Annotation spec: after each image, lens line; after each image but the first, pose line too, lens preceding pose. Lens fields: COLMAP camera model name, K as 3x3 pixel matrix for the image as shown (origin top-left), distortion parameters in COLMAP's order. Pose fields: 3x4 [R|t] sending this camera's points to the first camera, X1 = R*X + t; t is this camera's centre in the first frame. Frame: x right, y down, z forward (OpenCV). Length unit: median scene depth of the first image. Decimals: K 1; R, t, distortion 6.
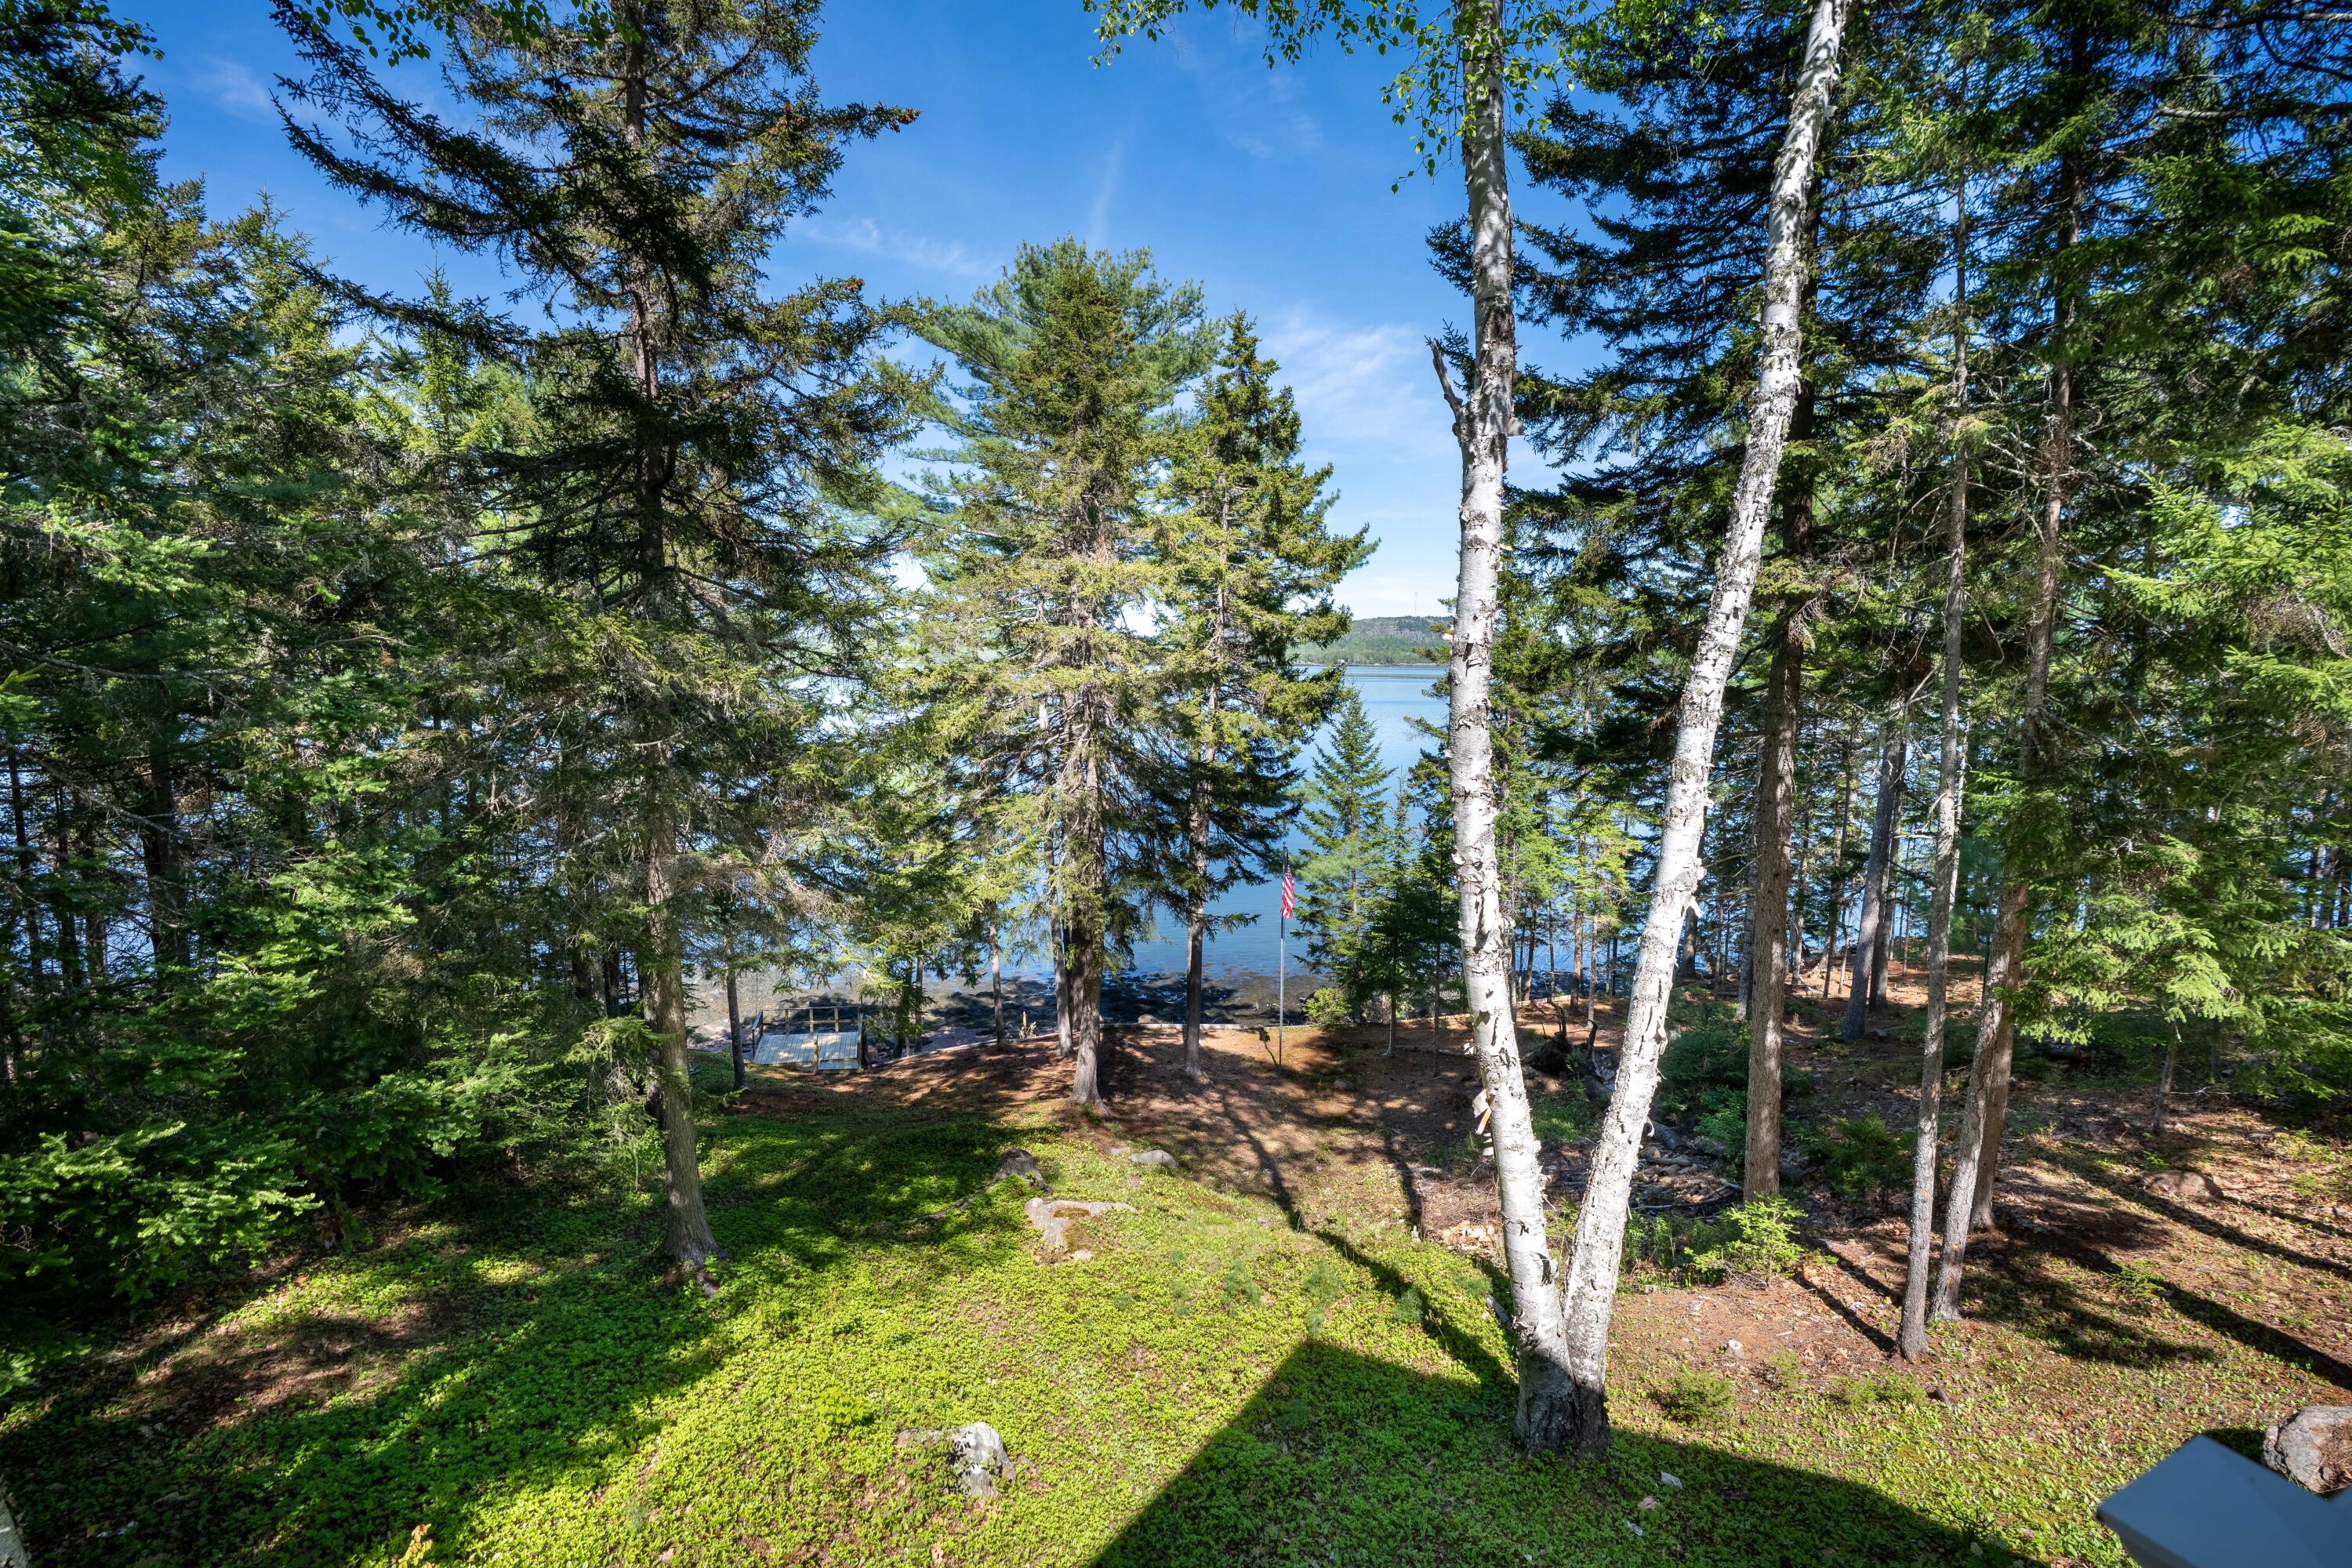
lens RADIAL K [[1105.0, 0, 1168.9], [0, 1105.0, 782.6], [0, 0, 1]] dist [-0.082545, 0.040724]
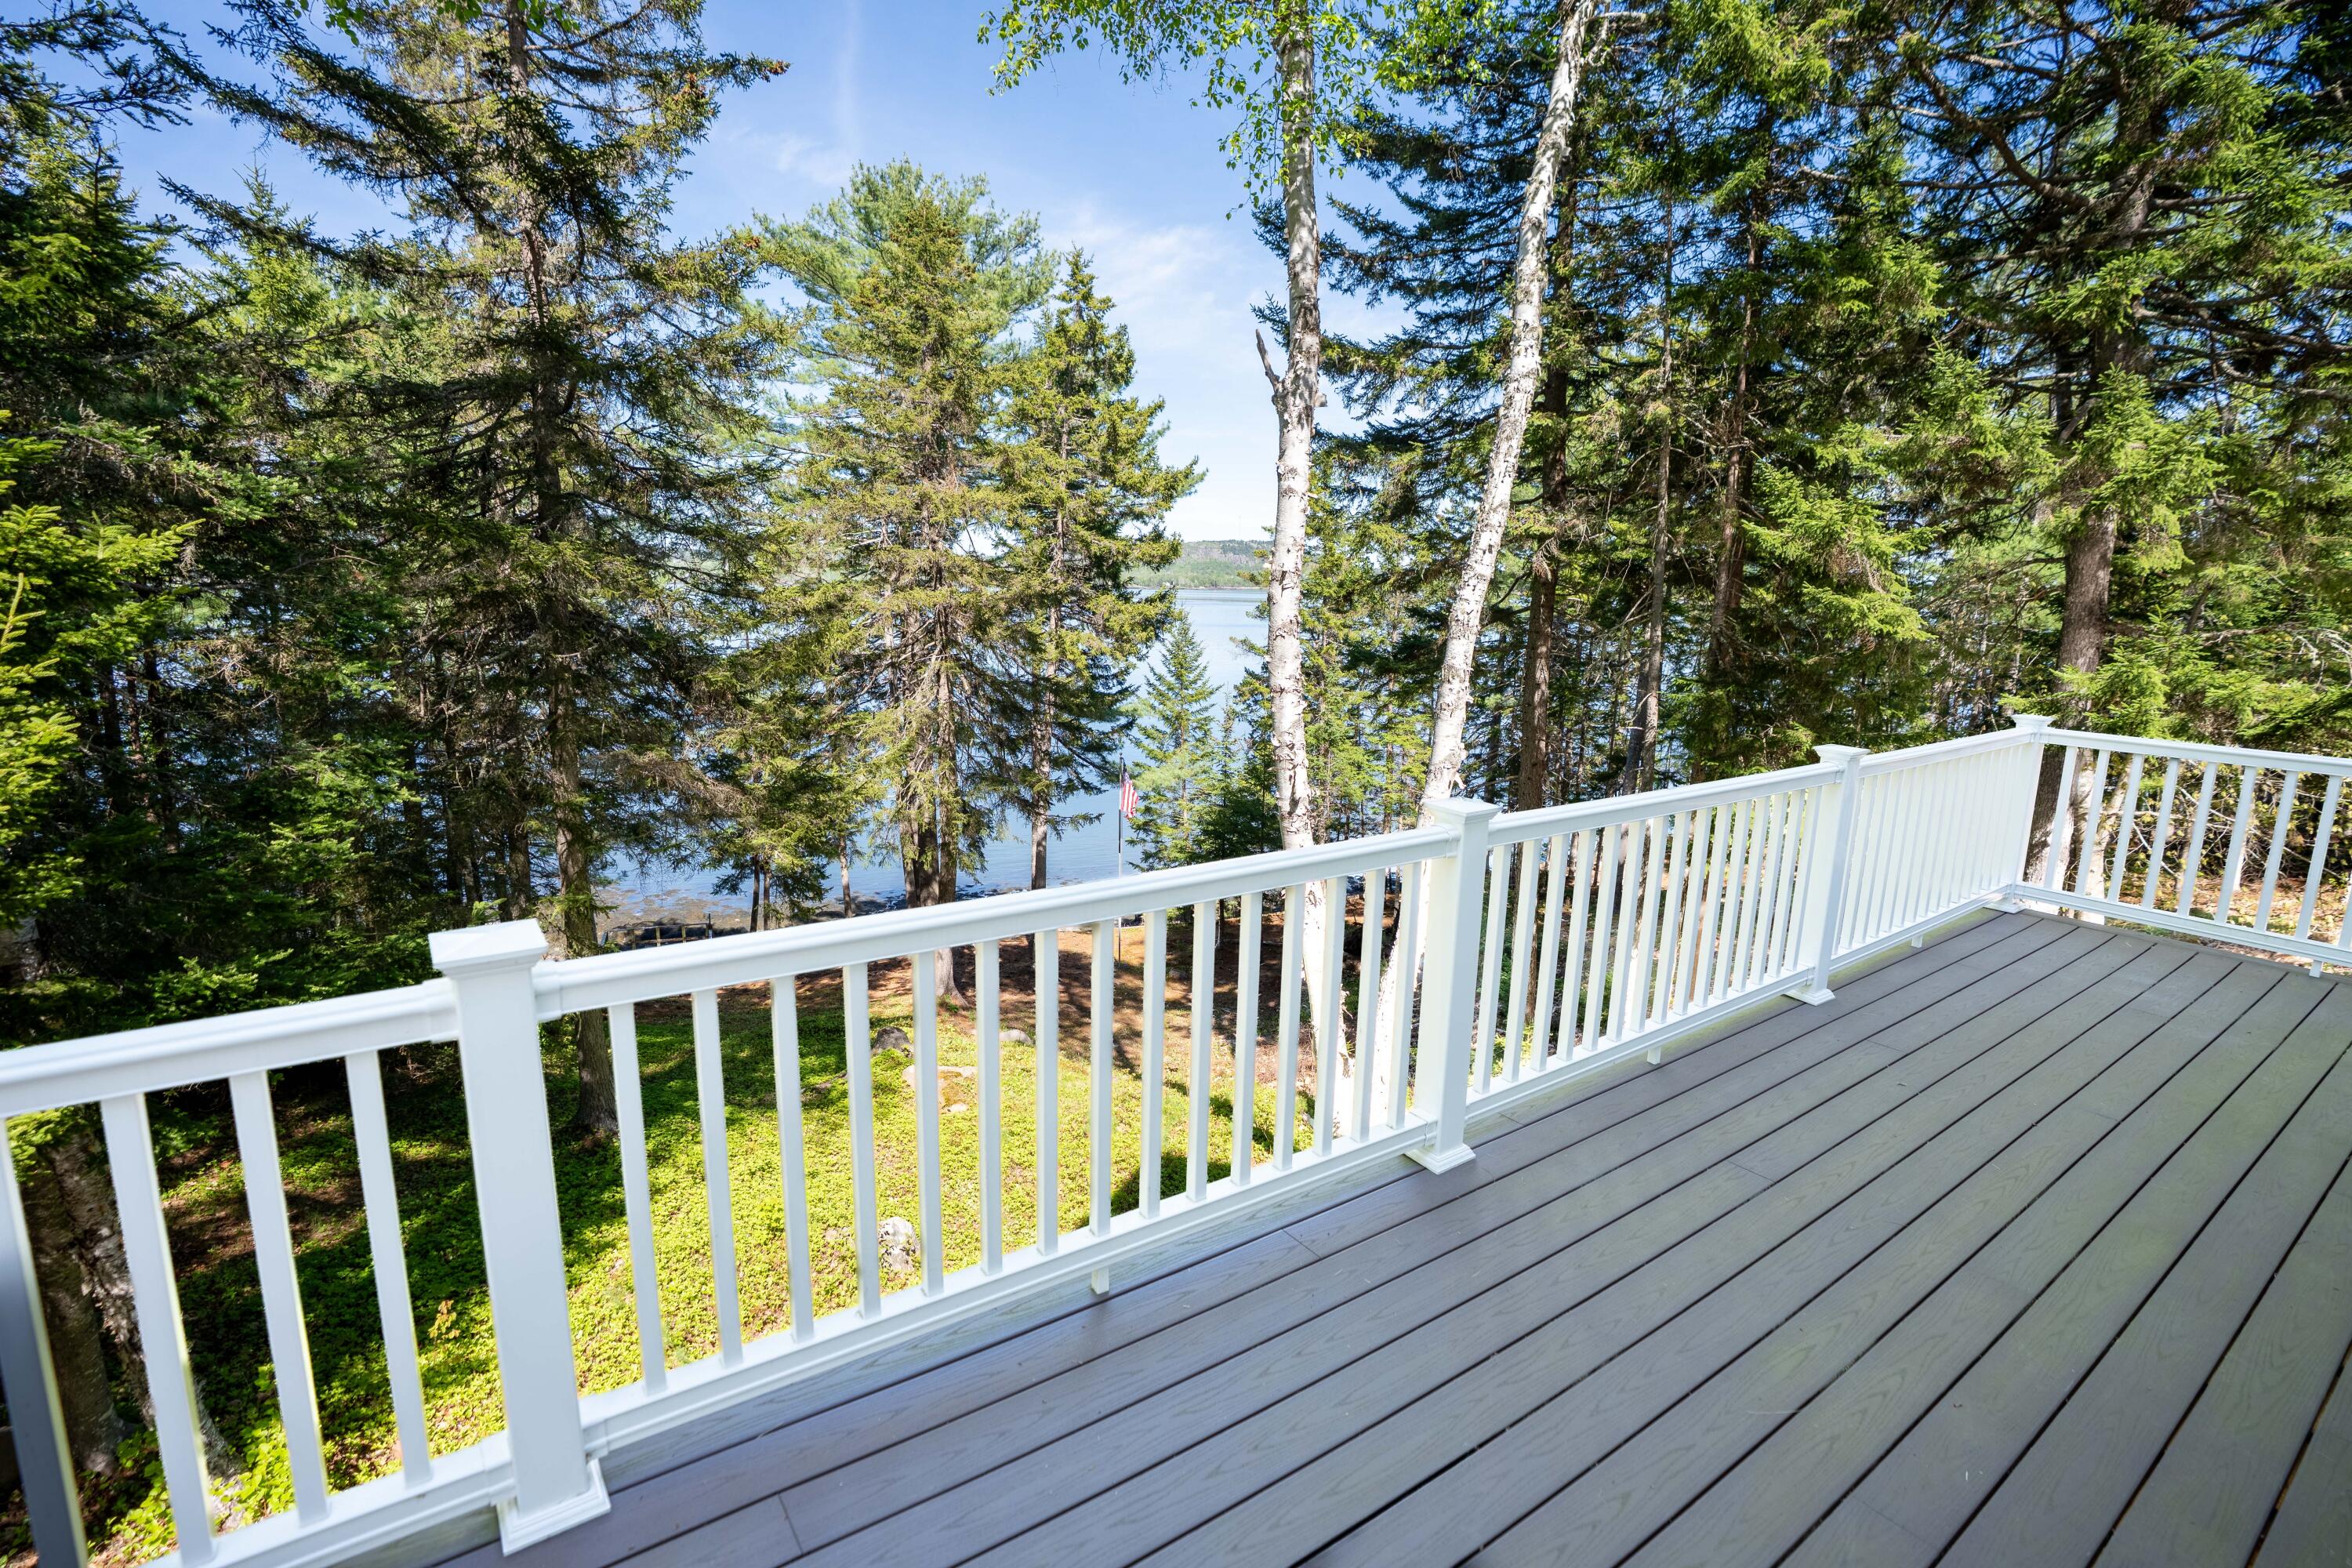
lens RADIAL K [[1105.0, 0, 1168.9], [0, 1105.0, 782.6], [0, 0, 1]] dist [-0.082545, 0.040724]
pose [[0.987739, -0.017290, 0.155151, -0.023974], [0.006522, 0.997550, 0.069648, 0.011219], [-0.155975, -0.067782, 0.985433, -0.101201]]
